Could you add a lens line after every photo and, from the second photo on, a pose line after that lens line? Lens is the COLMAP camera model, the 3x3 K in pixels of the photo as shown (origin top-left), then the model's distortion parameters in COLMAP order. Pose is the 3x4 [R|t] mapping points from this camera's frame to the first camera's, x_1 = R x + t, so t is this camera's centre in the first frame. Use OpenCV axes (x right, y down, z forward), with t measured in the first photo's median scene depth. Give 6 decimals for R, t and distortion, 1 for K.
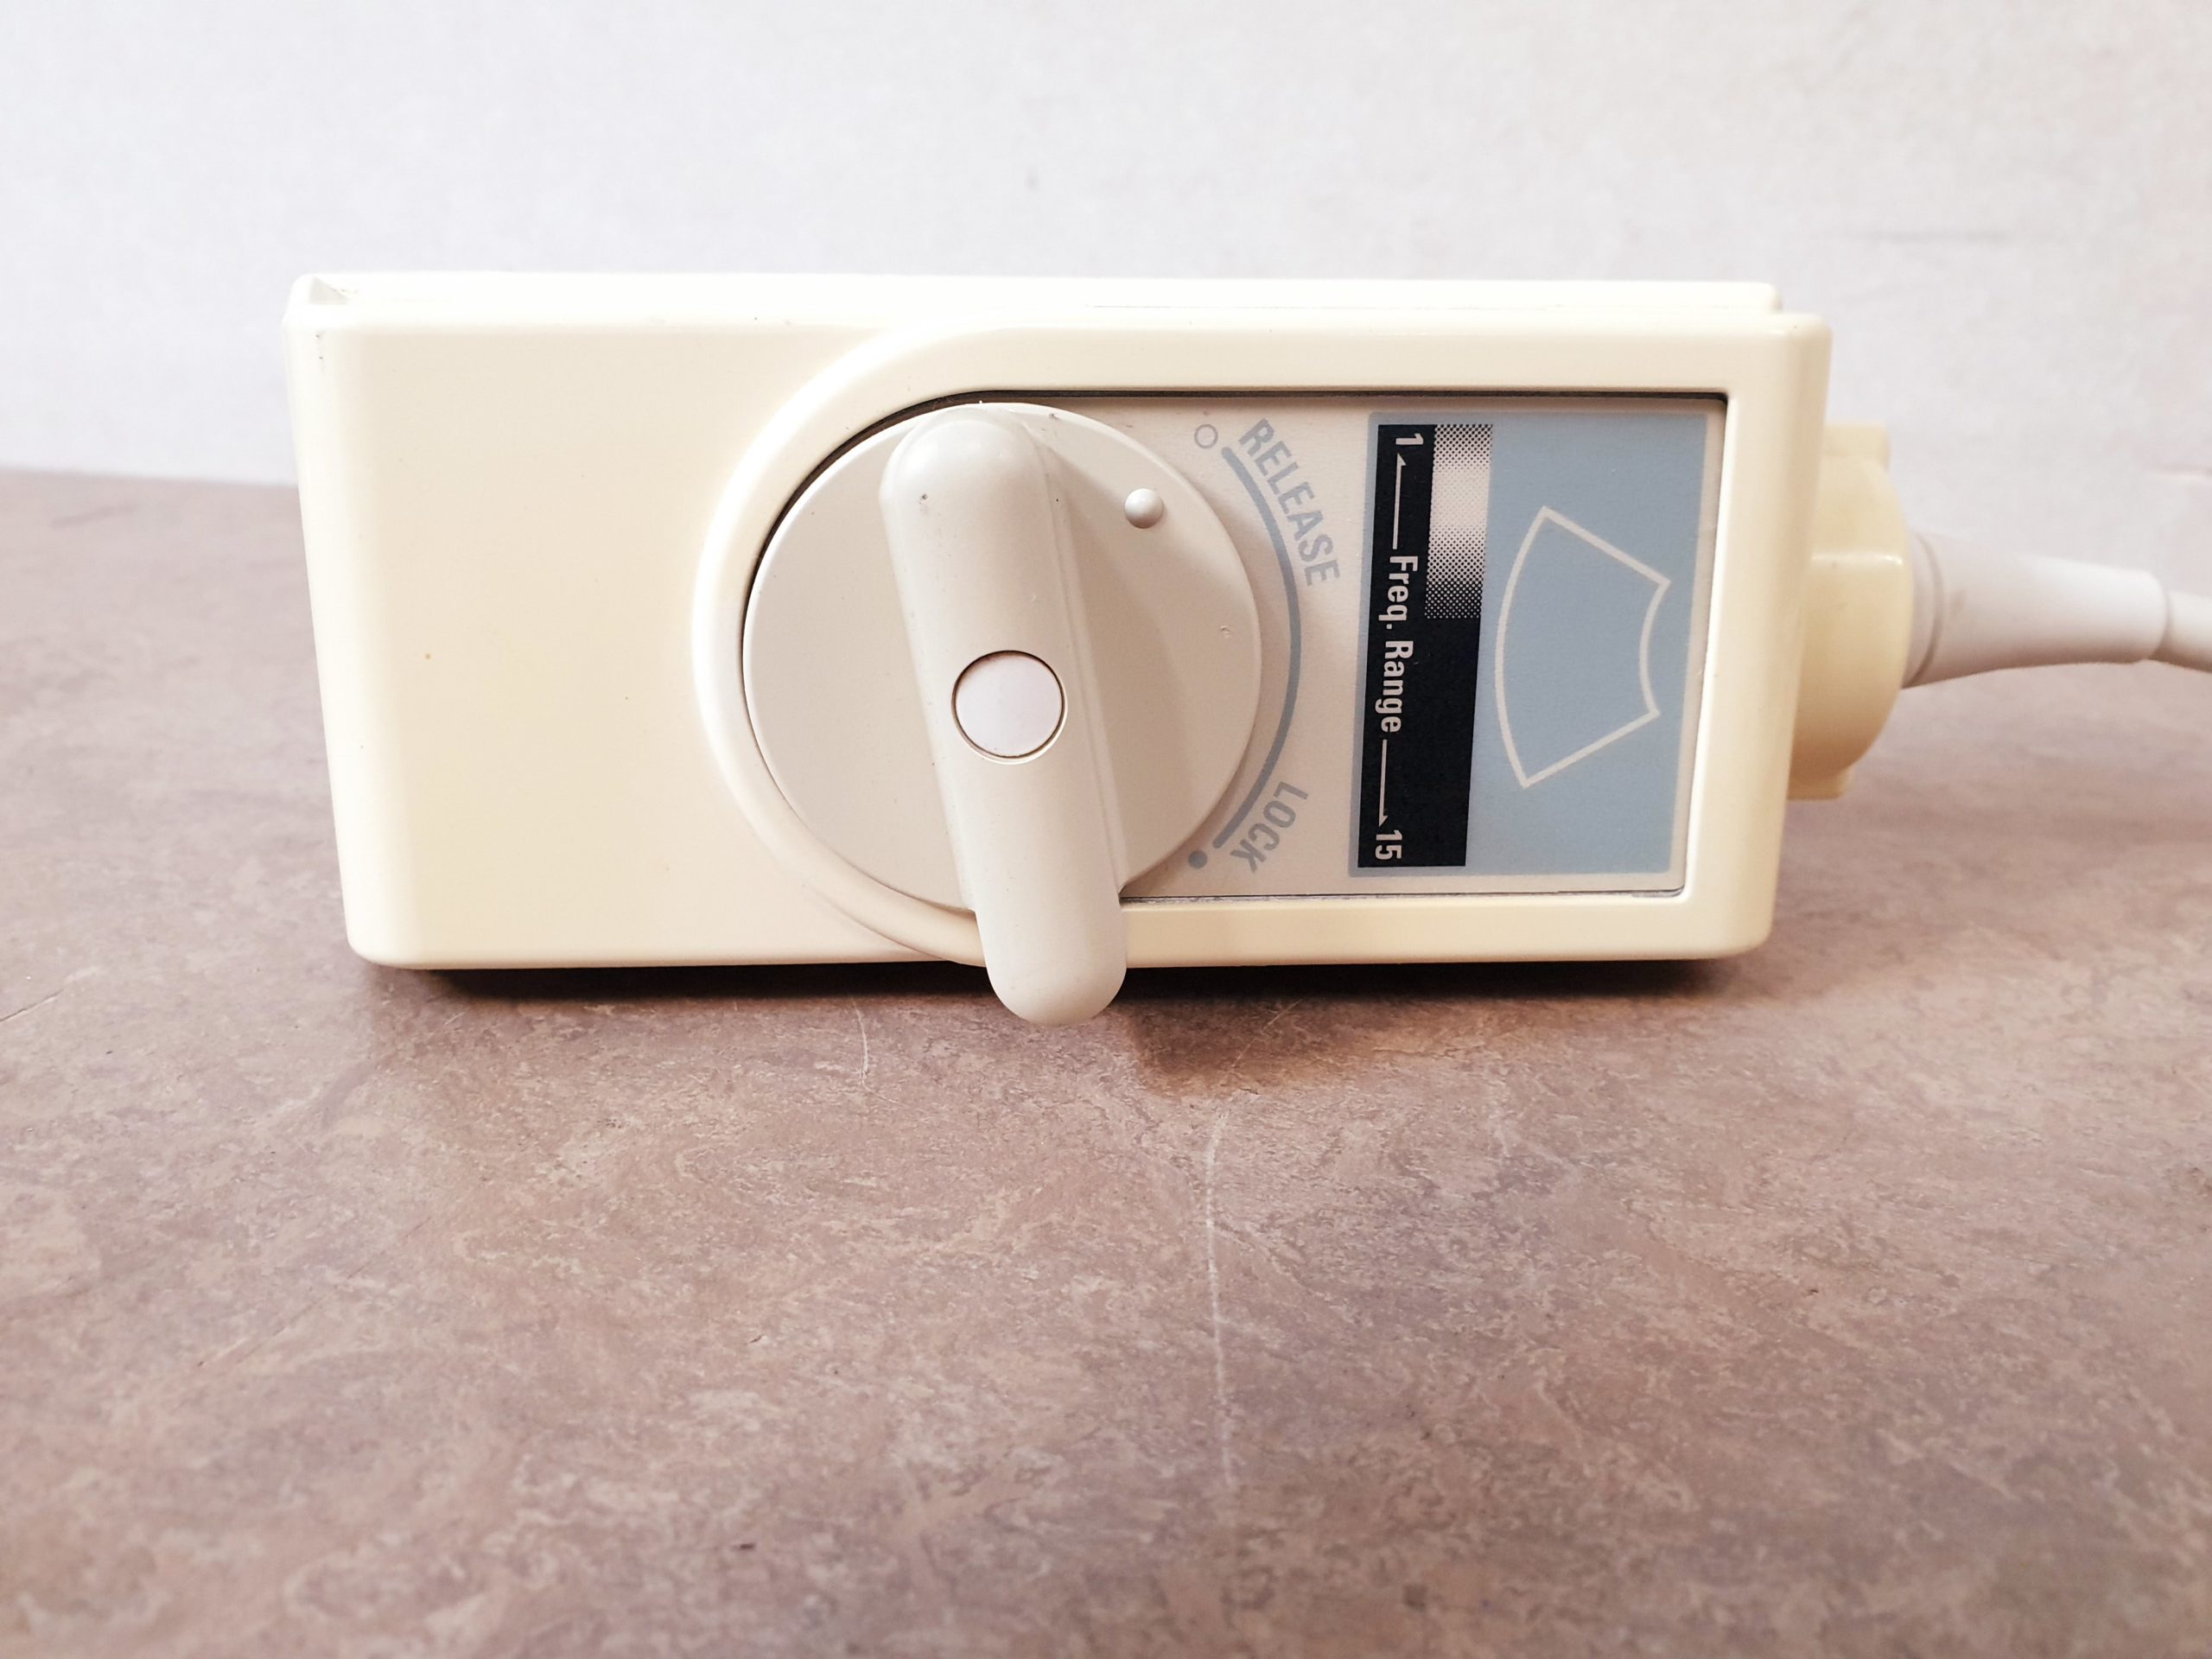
lens RADIAL K [[1756.9, 0, 1095.1], [0, 1756.9, 830.4], [0, 0, 1]] dist [-0.033948, 0.047838]
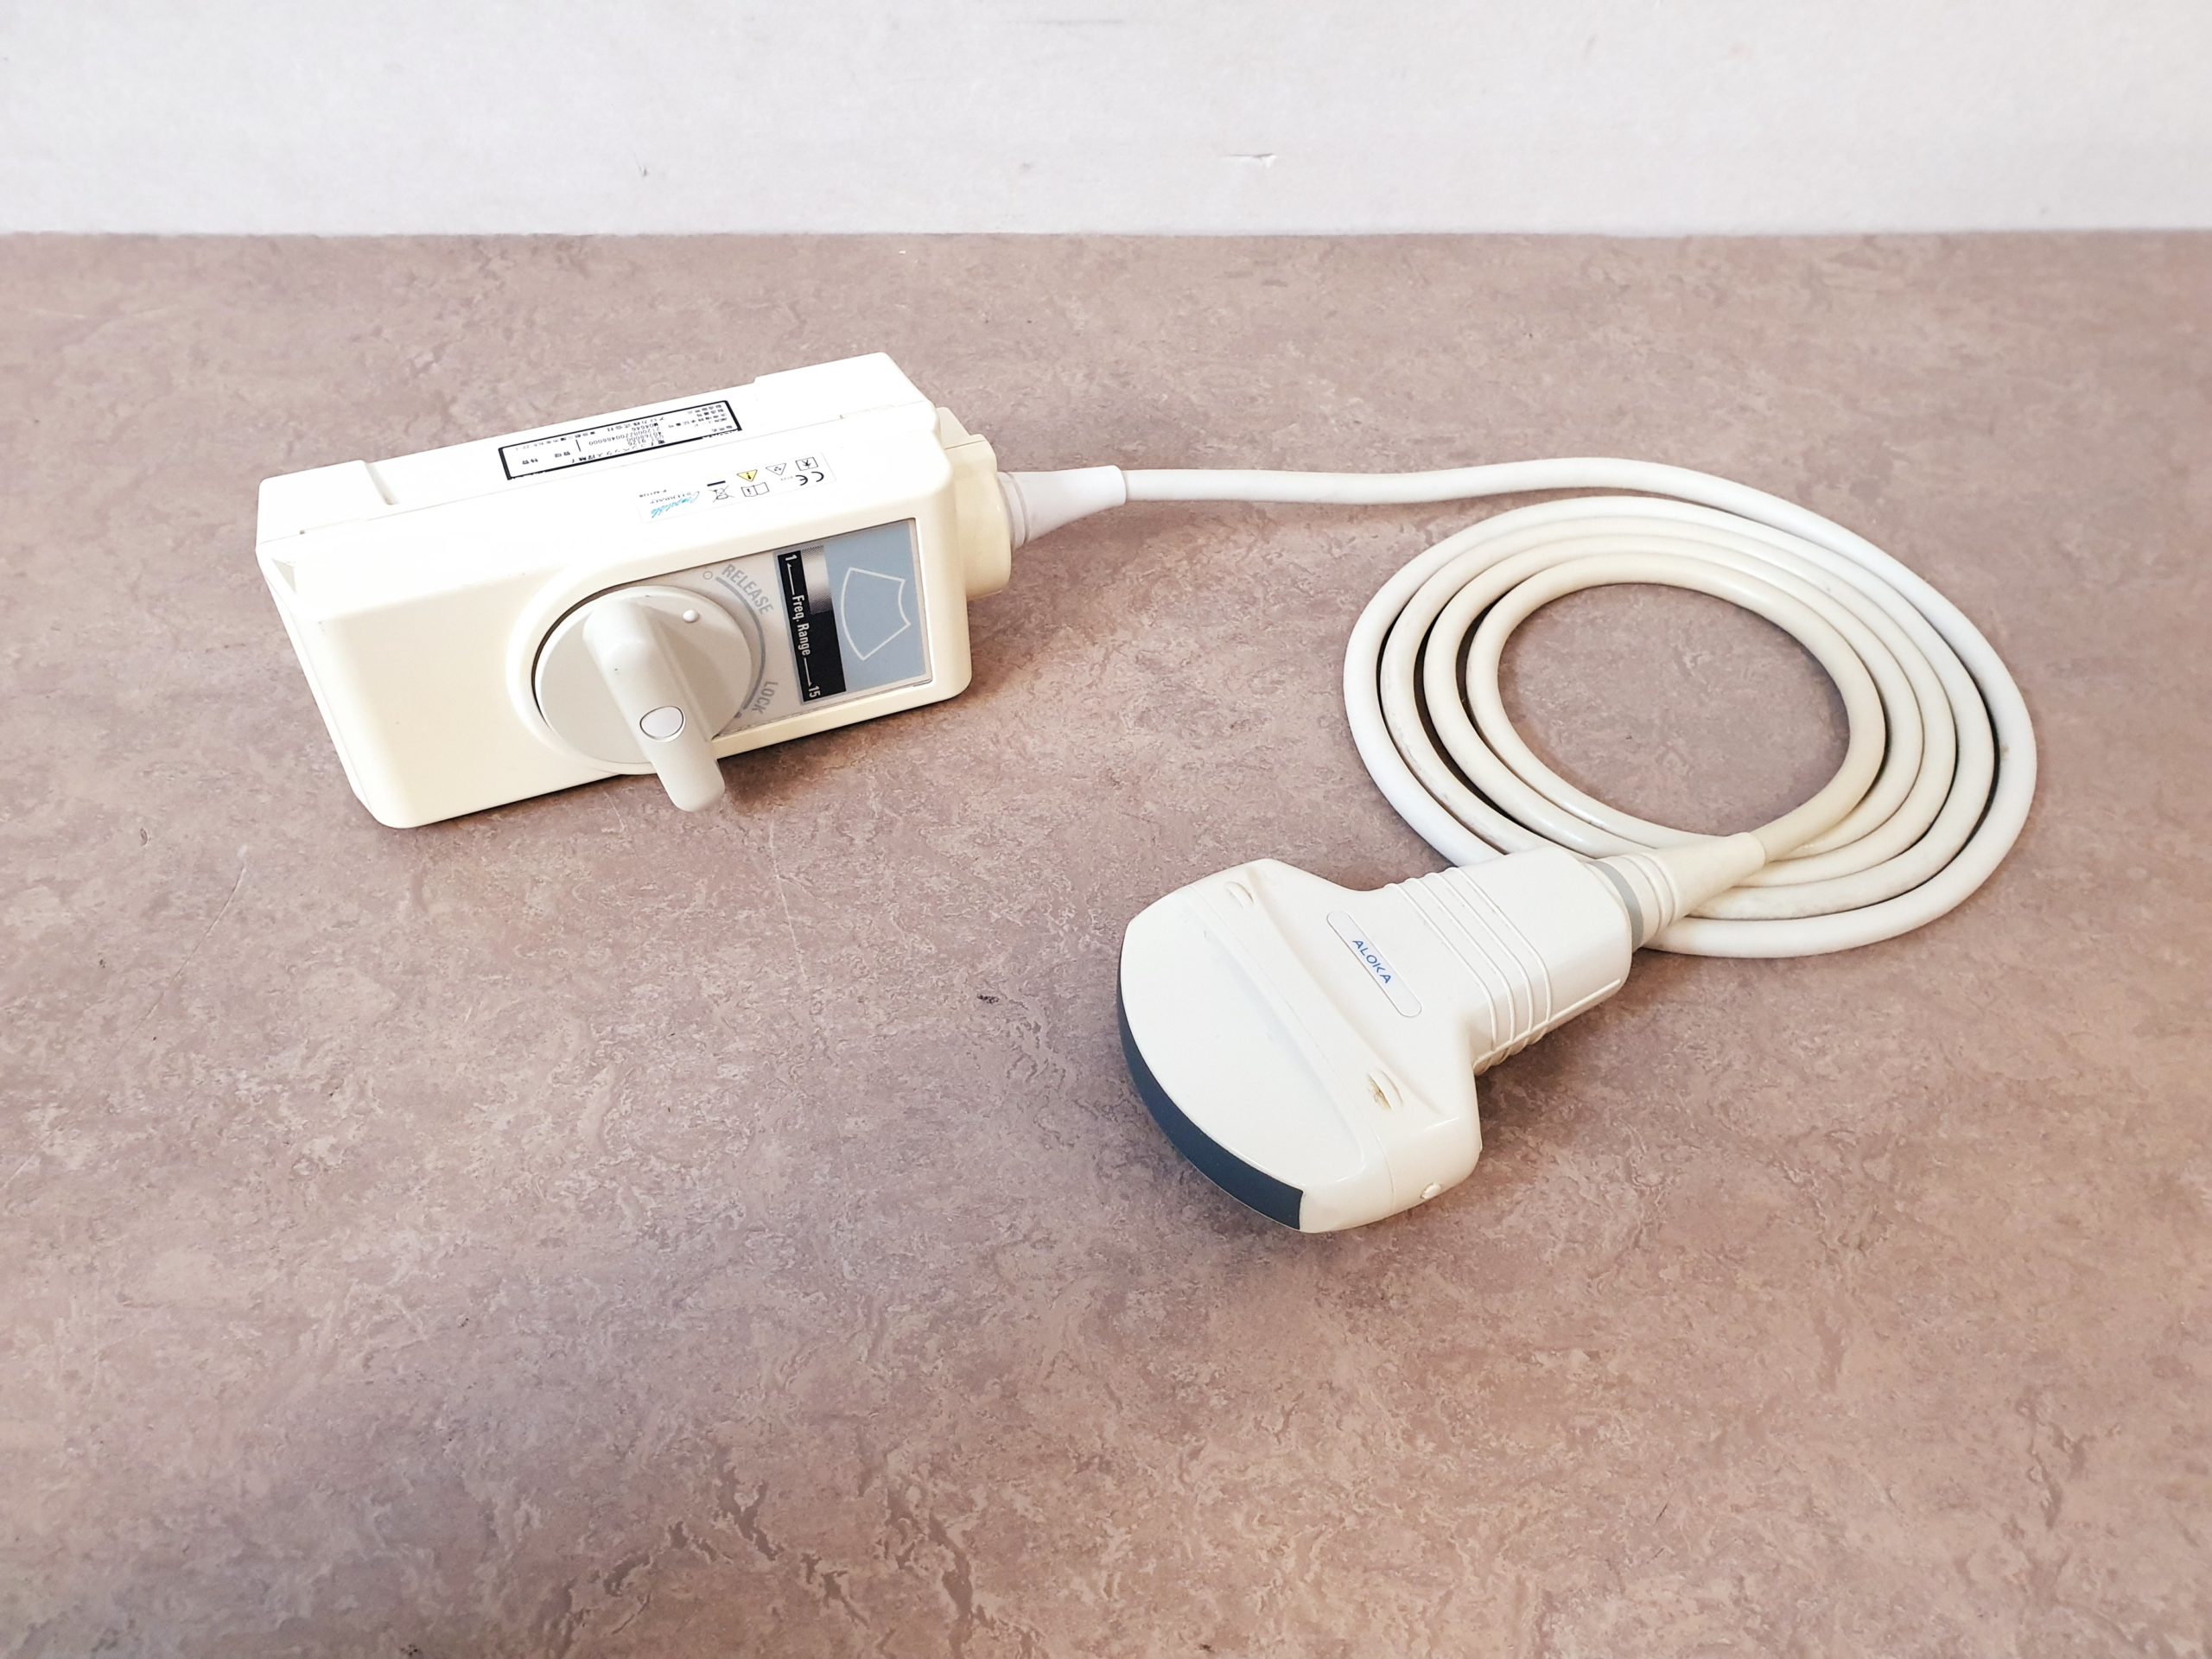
lens RADIAL K [[1756.9, 0, 1098.0], [0, 1756.9, 816.9], [0, 0, 1]] dist [-0.033948, 0.047838]
pose [[0.944881, -0.241171, 0.221444, -0.047681], [0.107241, 0.866995, 0.486641, -1.111094], [-0.309354, -0.436070, 0.845070, -1.429000]]
